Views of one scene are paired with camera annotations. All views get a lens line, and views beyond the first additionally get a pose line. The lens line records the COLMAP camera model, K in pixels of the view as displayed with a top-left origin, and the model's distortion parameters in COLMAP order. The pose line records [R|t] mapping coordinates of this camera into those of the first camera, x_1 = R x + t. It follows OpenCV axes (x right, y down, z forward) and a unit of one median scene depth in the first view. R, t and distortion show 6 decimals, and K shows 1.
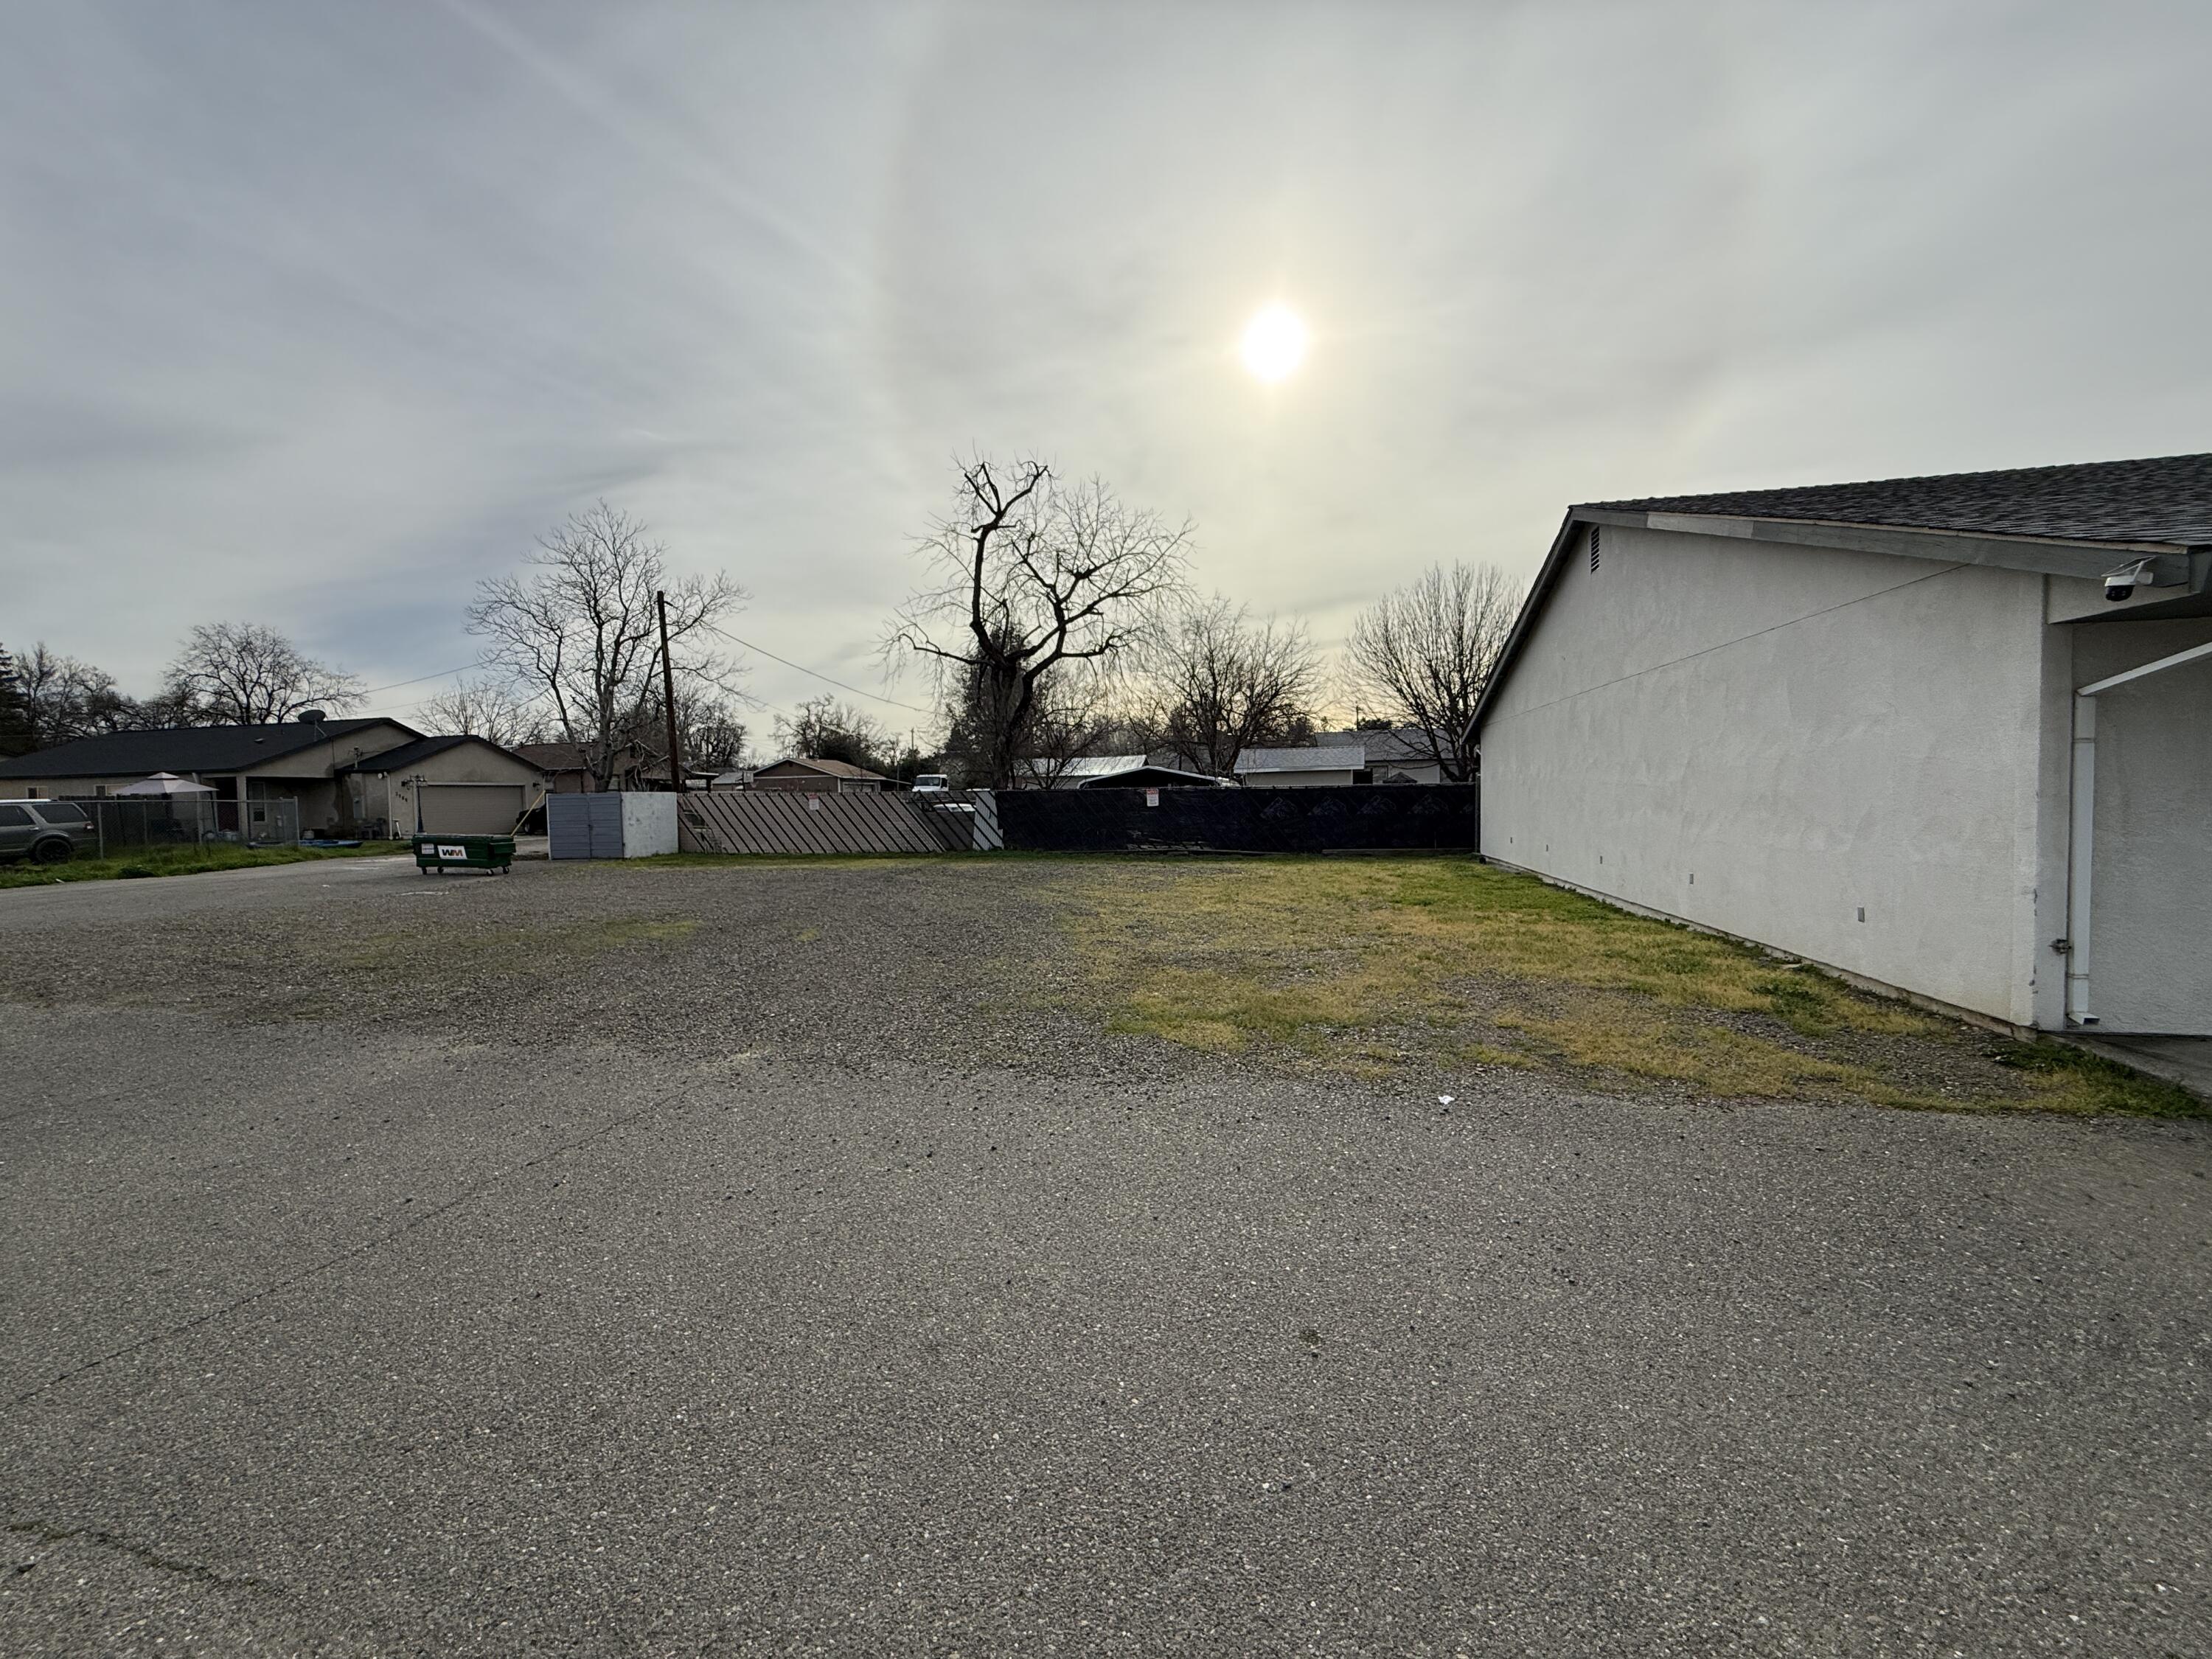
lens RADIAL K [[879.6, 0, 1099.3], [0, 879.6, 830.9], [0, 0, 1]] dist [-0.000210, 0.000090]
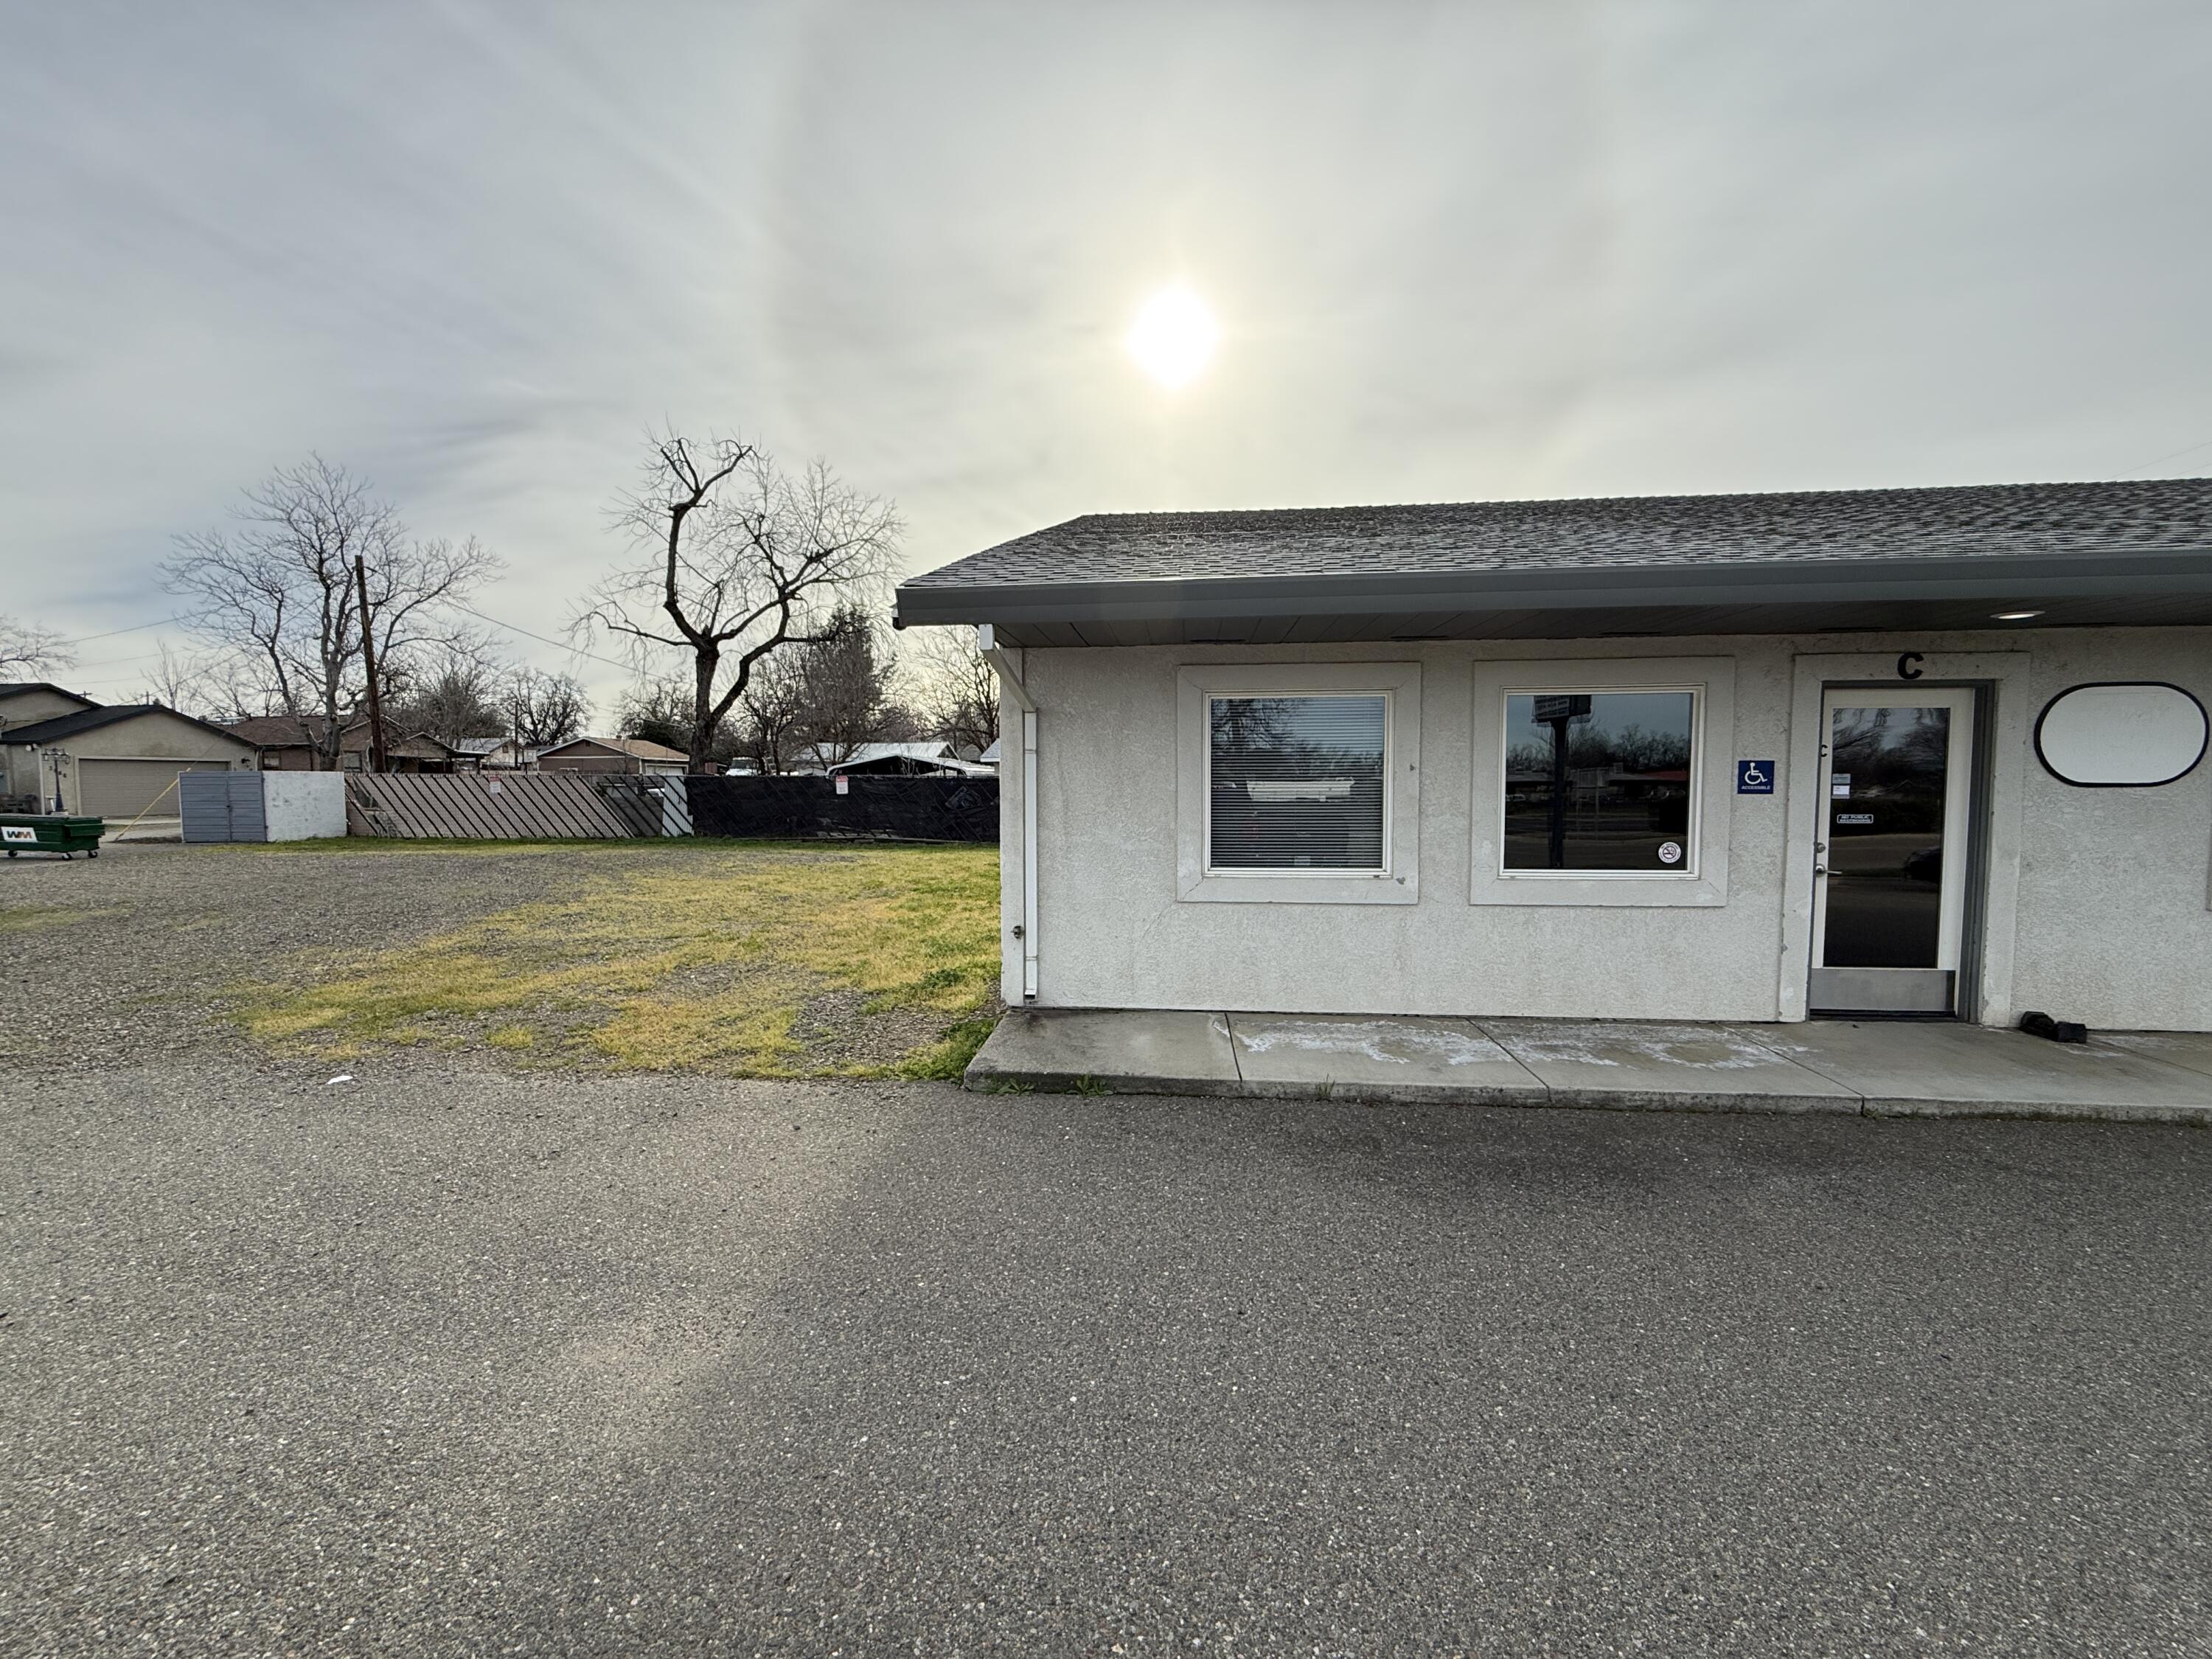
lens RADIAL K [[879.6, 0, 1099.3], [0, 879.6, 830.9], [0, 0, 1]] dist [-0.000210, 0.000090]
pose [[0.993114, 0.008680, 0.116829, 0.441924], [-0.010486, 0.999835, 0.014852, -0.007296], [-0.116681, -0.015975, 0.993041, -0.058139]]
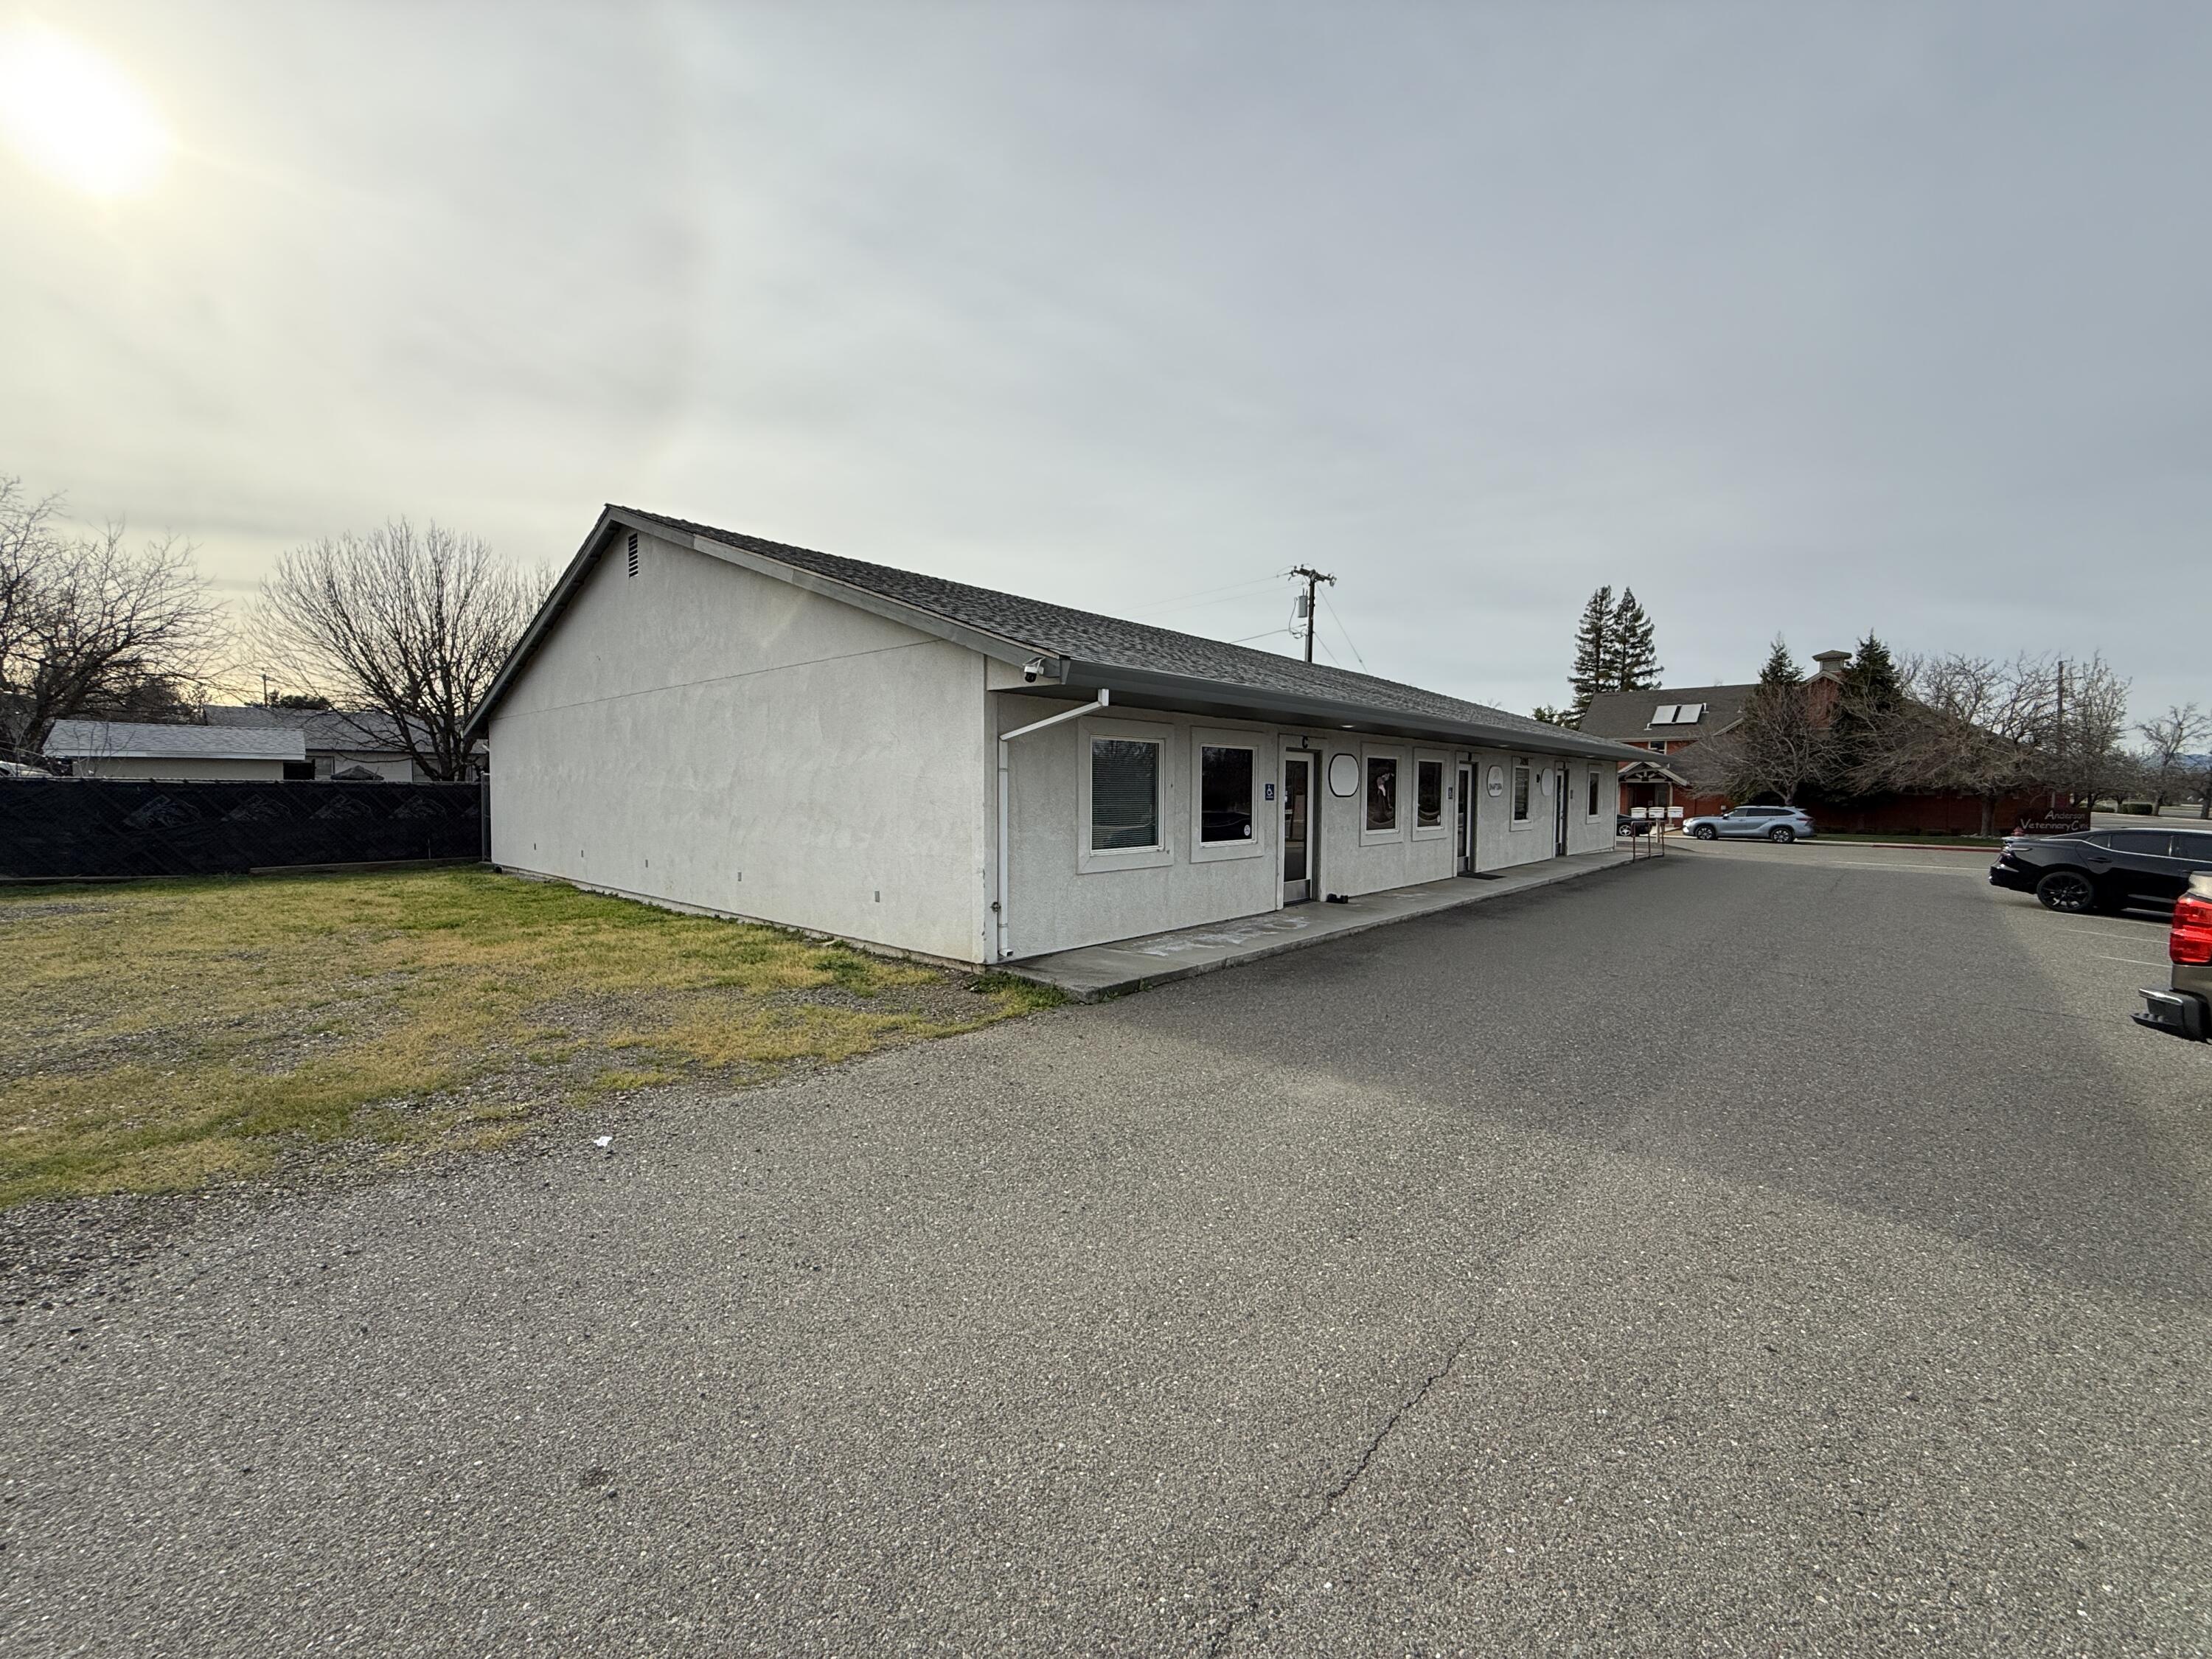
lens RADIAL K [[879.6, 0, 1099.3], [0, 879.6, 830.9], [0, 0, 1]] dist [-0.000210, 0.000090]
pose [[0.499804, -0.018637, 0.865938, -0.046410], [0.020577, 0.999742, 0.009640, -0.003538], [-0.865894, 0.013000, 0.500059, 0.040418]]
